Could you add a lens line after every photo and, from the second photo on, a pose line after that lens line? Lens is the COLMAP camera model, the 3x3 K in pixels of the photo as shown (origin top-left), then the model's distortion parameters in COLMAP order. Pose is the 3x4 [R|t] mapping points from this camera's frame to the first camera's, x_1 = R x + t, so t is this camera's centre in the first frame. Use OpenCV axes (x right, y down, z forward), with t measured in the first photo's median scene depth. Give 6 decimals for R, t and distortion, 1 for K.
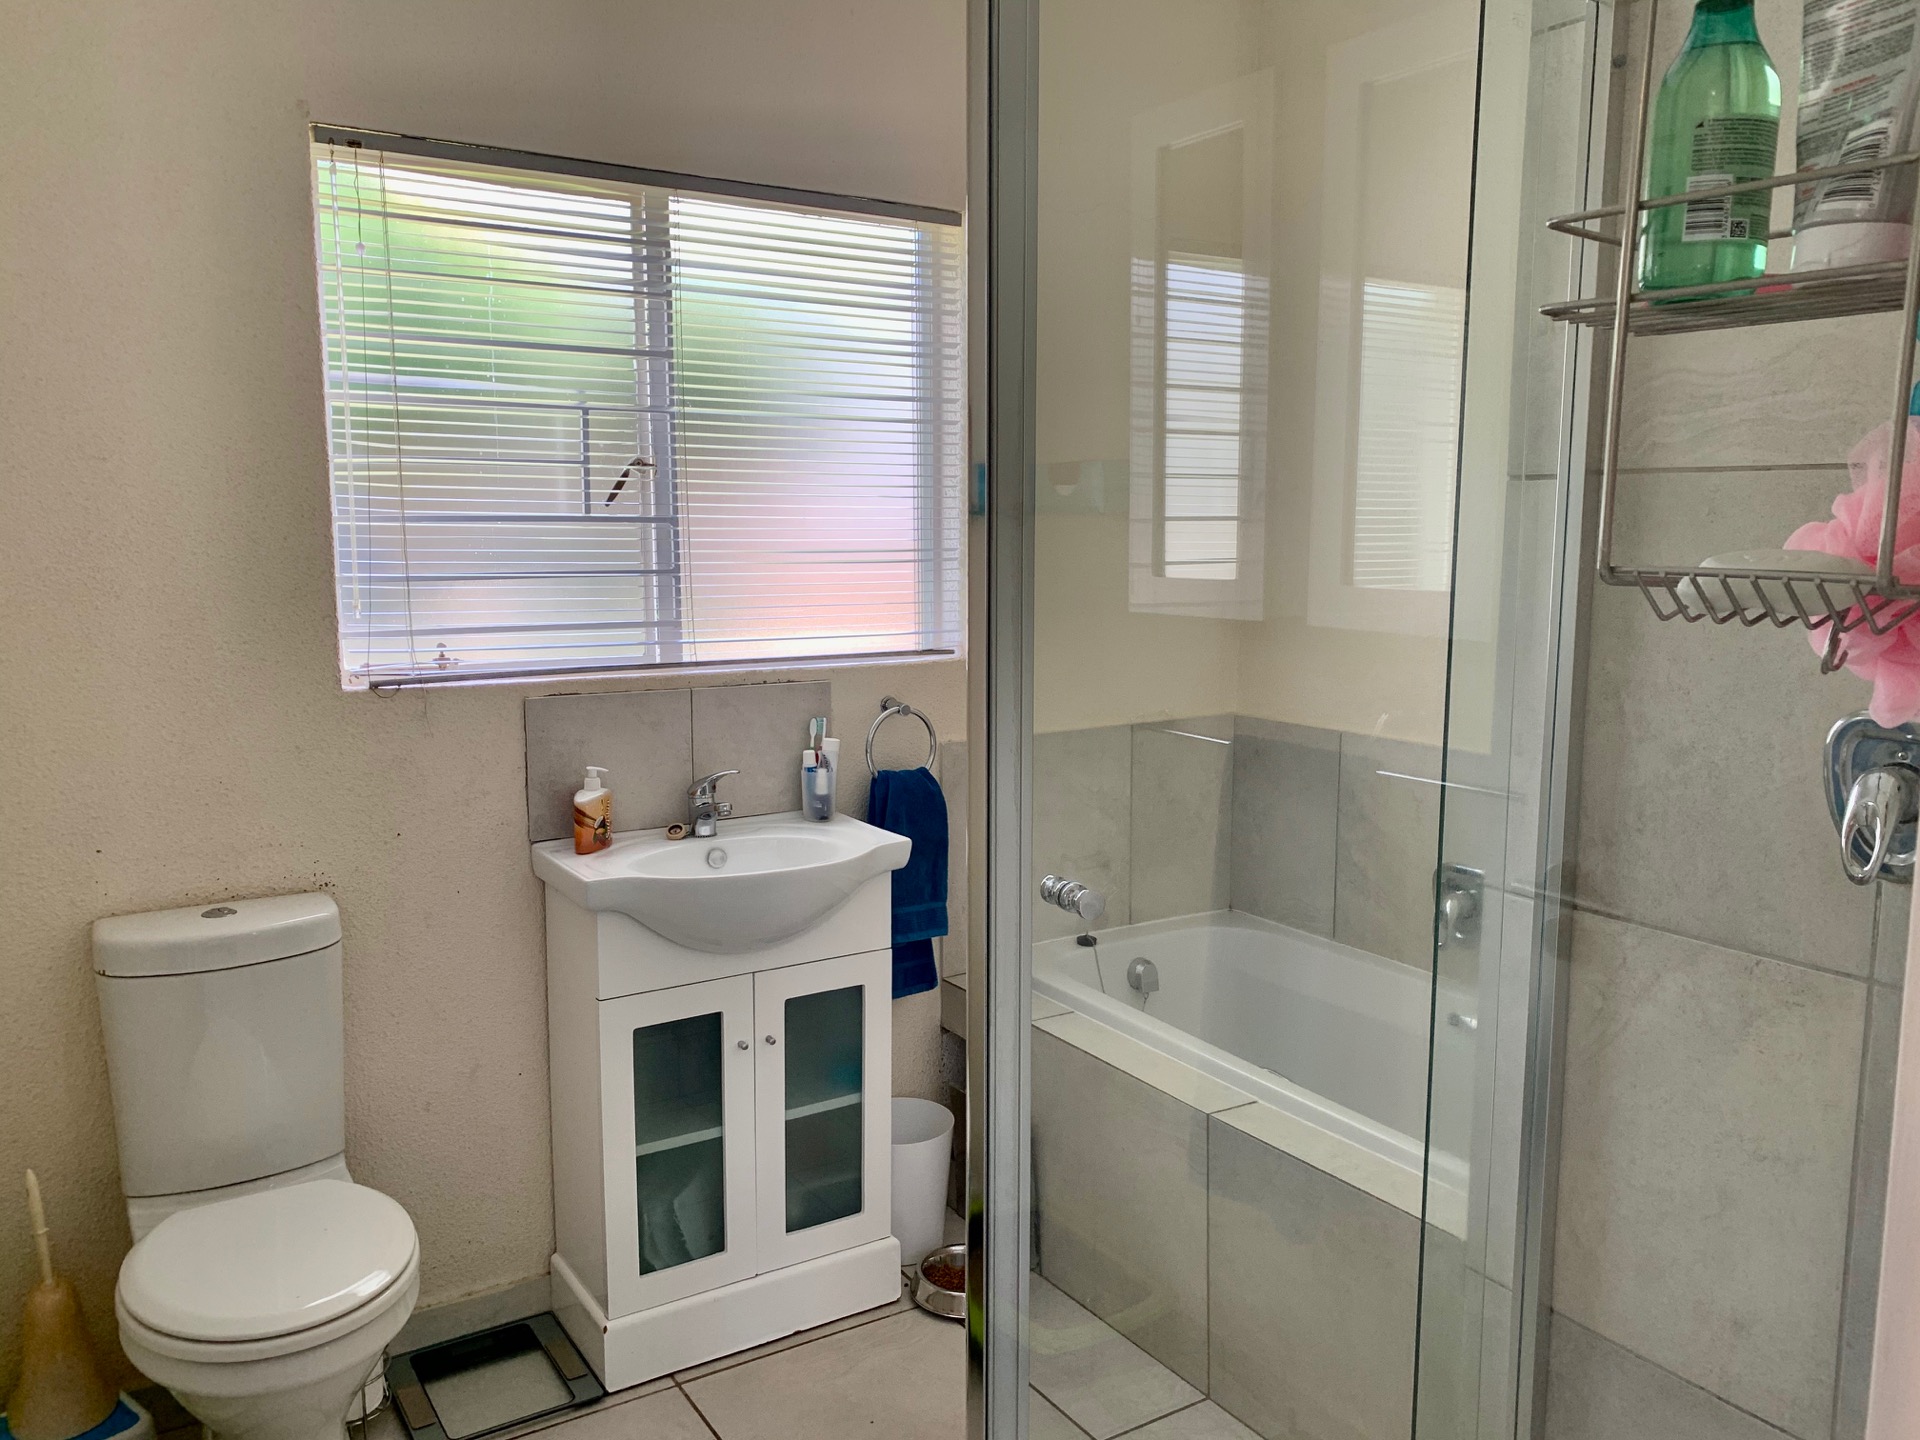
lens RADIAL K [[1461.7, 0, 965.2], [0, 1461.7, 724.7], [0, 0, 1]] dist [0.030083, -0.006563]
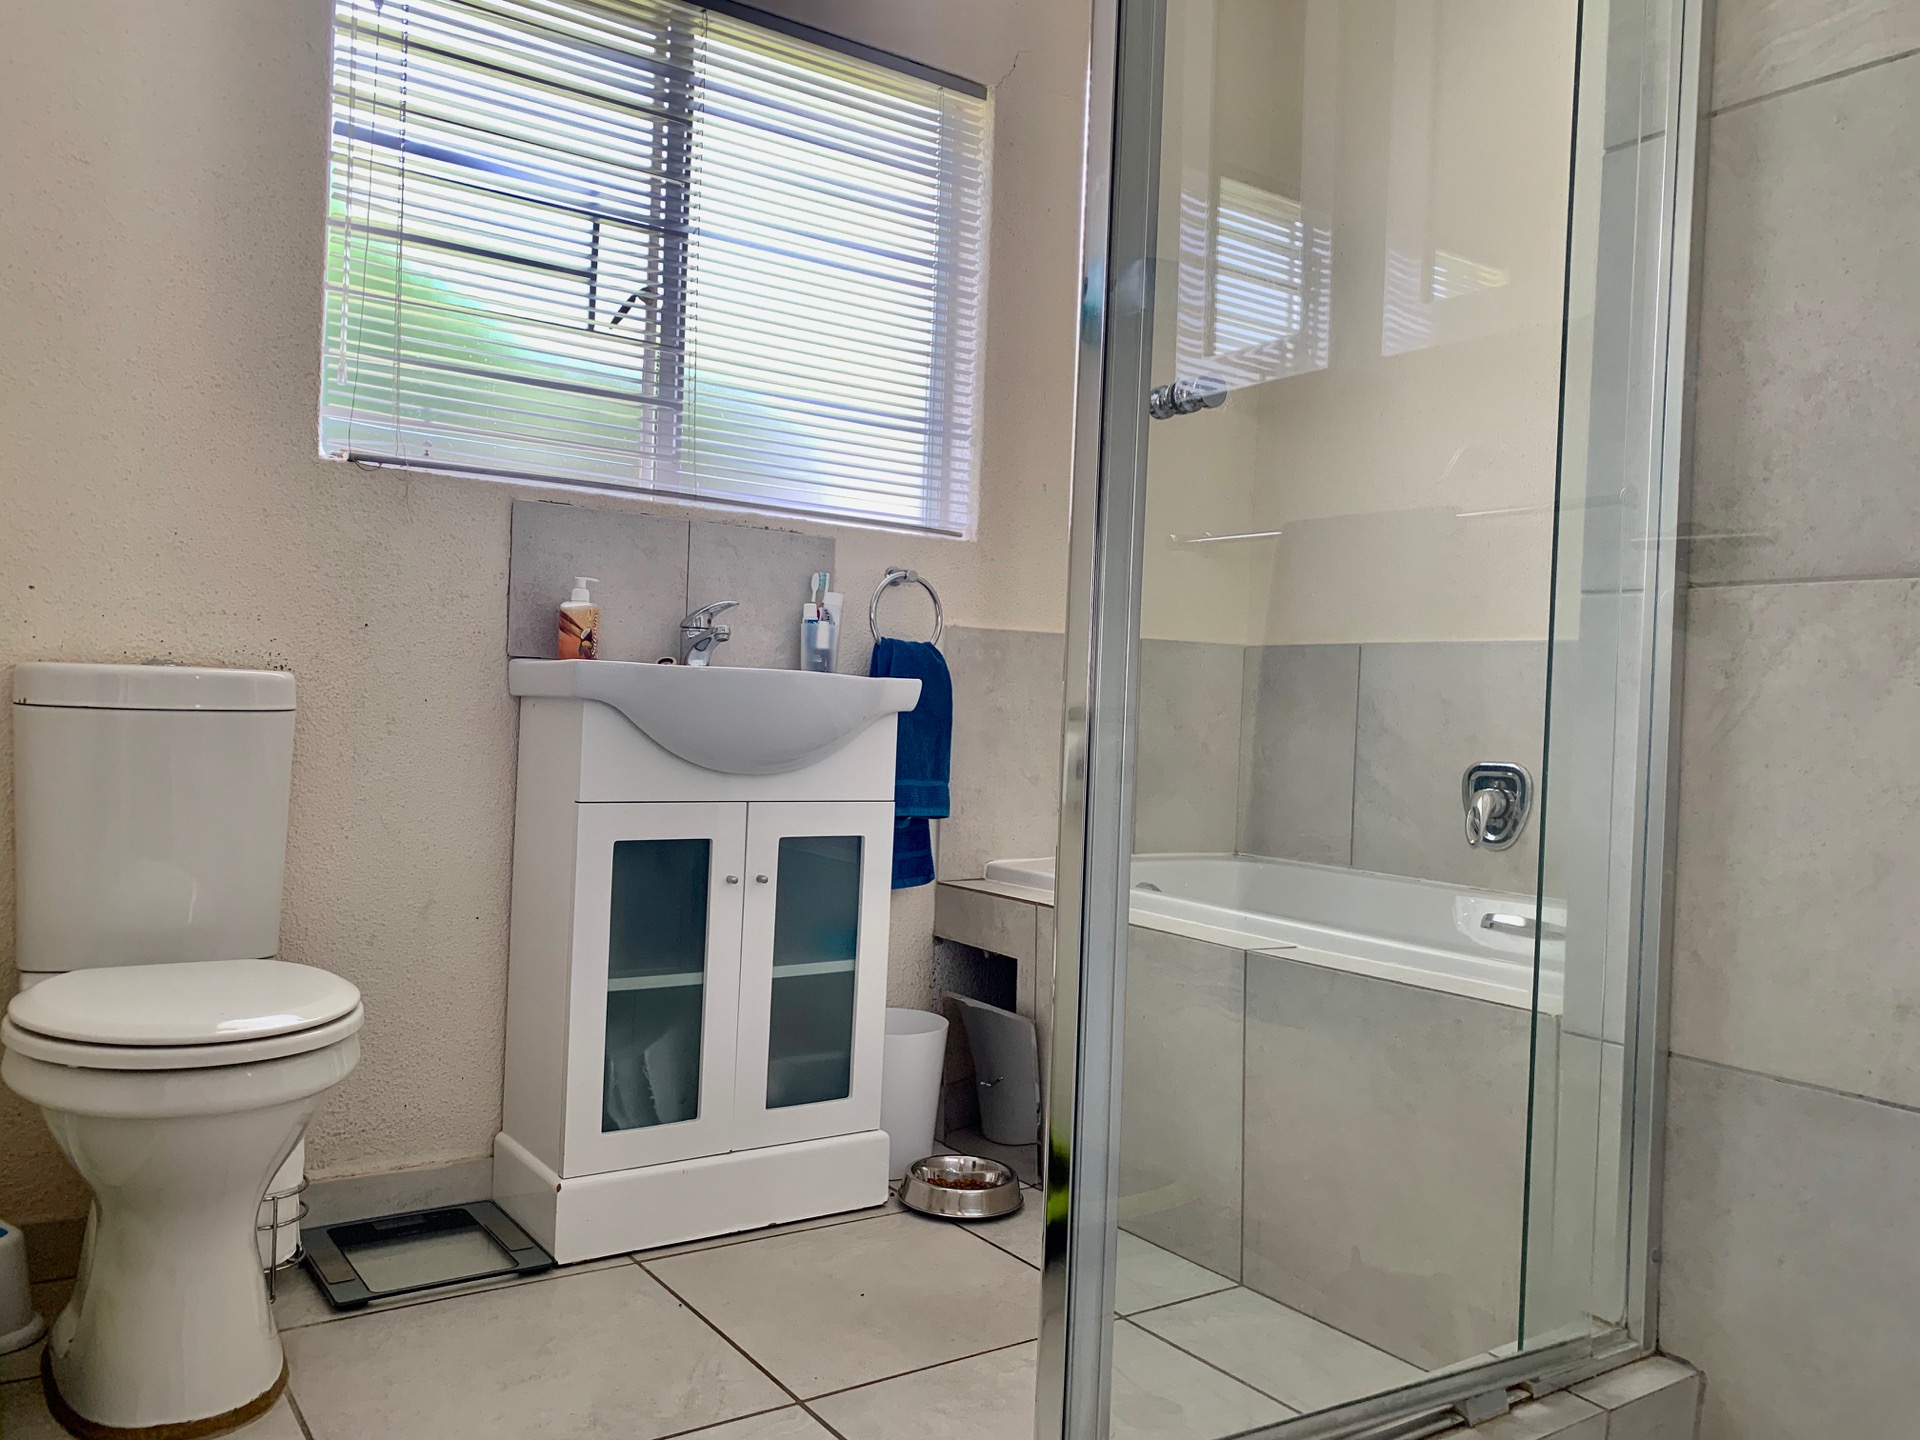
lens RADIAL K [[1464.8, 0, 961.7], [0, 1464.8, 721.5], [0, 0, 1]] dist [0.040918, -0.024376]
pose [[0.998612, 0.036662, 0.037823, -0.046077], [-0.031450, 0.990989, -0.130200, 0.228880], [-0.042255, 0.128829, 0.990766, 0.080472]]
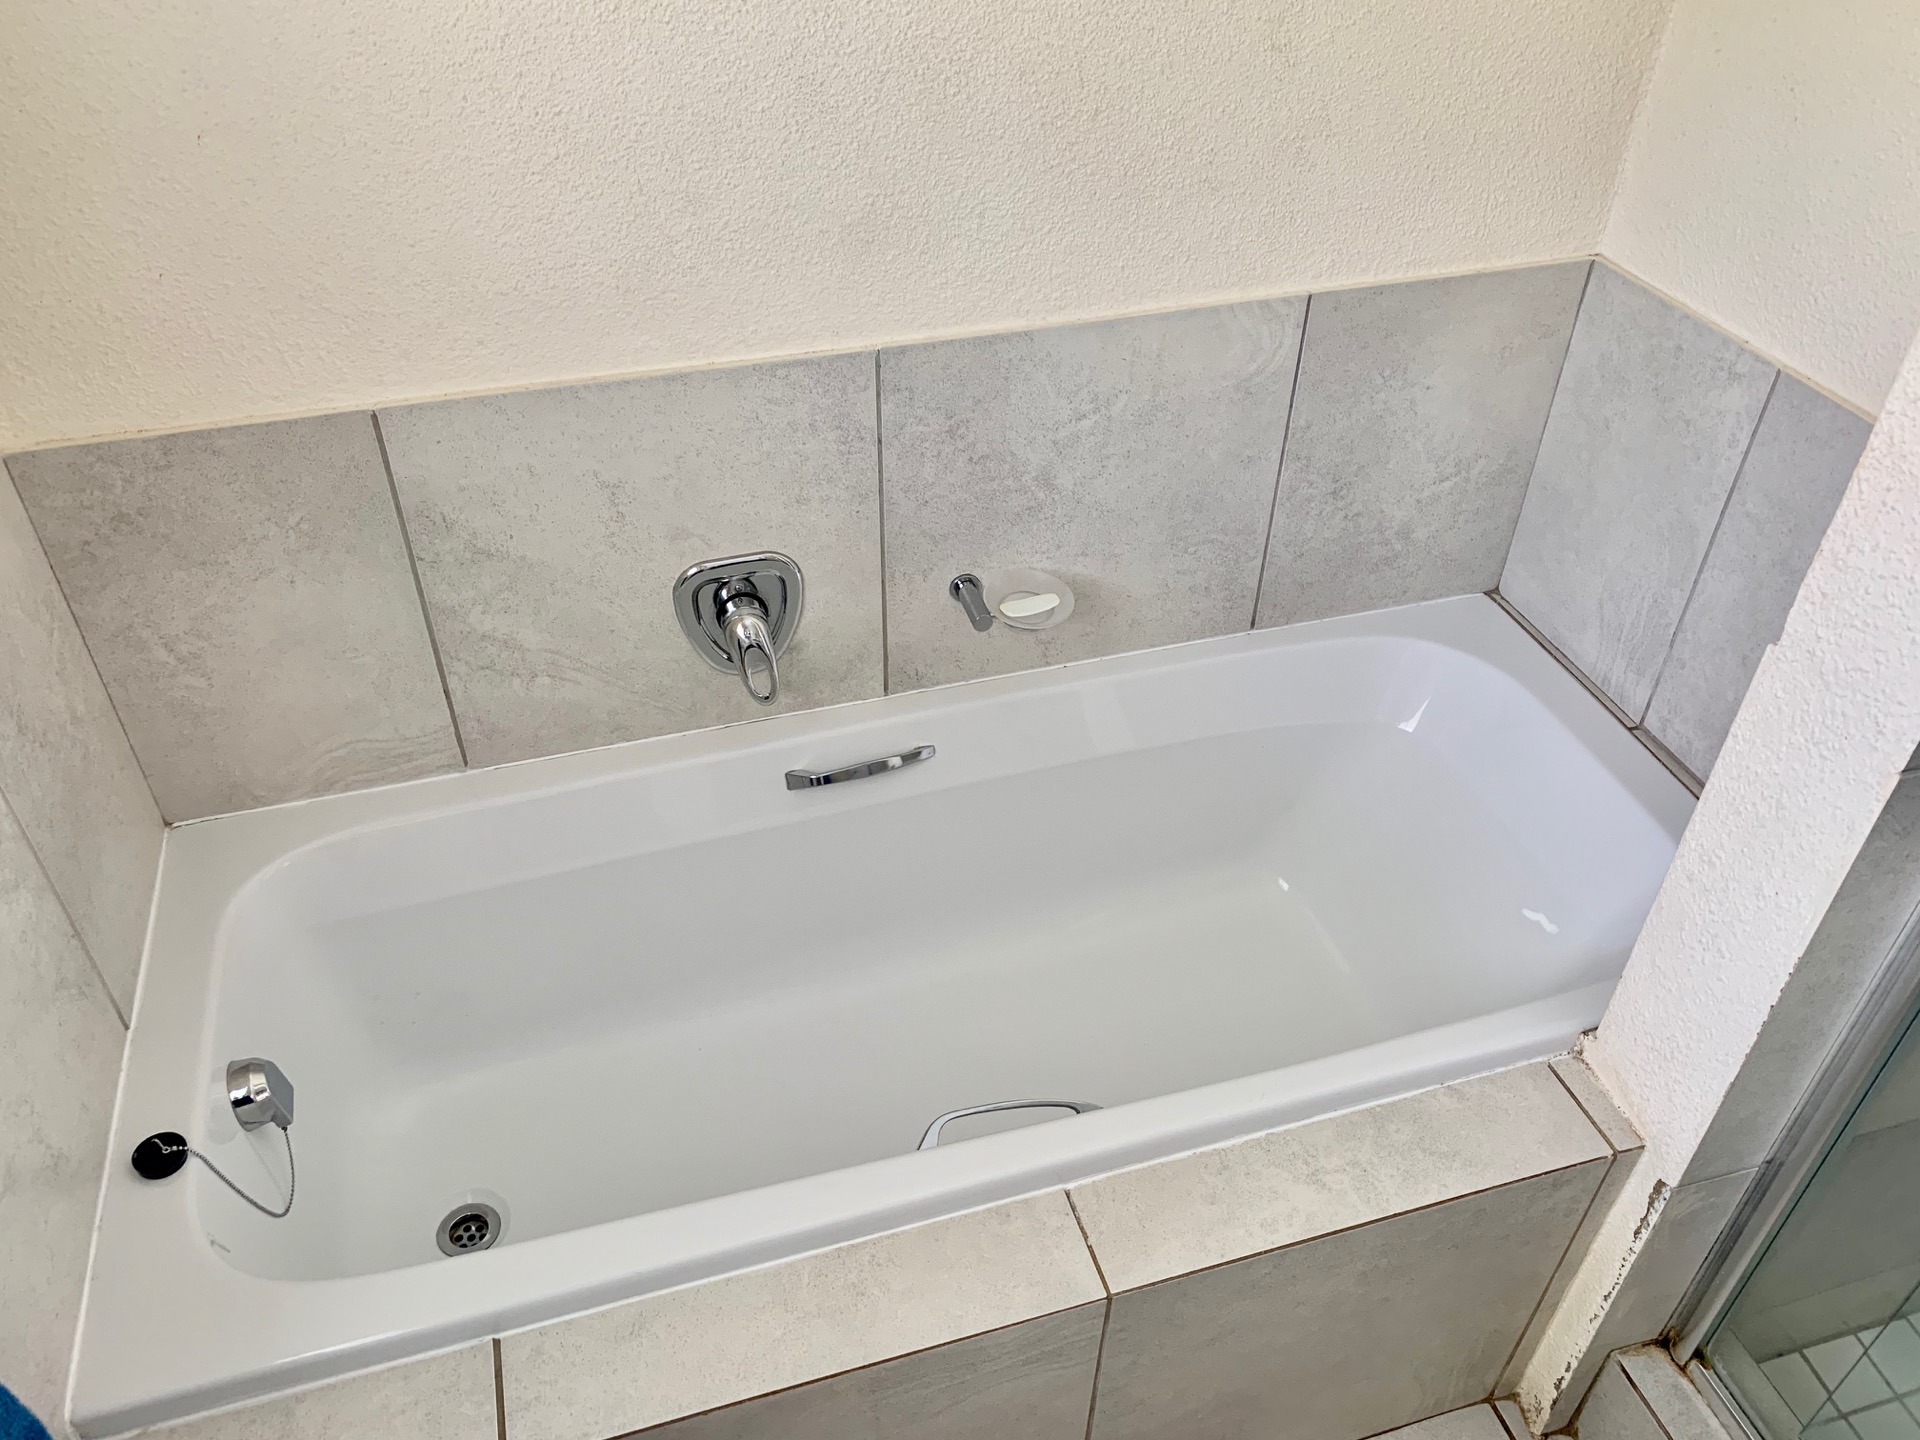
lens RADIAL K [[1464.8, 0, 961.7], [0, 1464.8, 721.5], [0, 0, 1]] dist [0.040918, -0.024376]
pose [[0.270962, -0.604857, 0.748817, -0.114027], [0.120955, 0.793148, 0.596897, -0.205746], [-0.954960, -0.071163, 0.288074, 0.835563]]
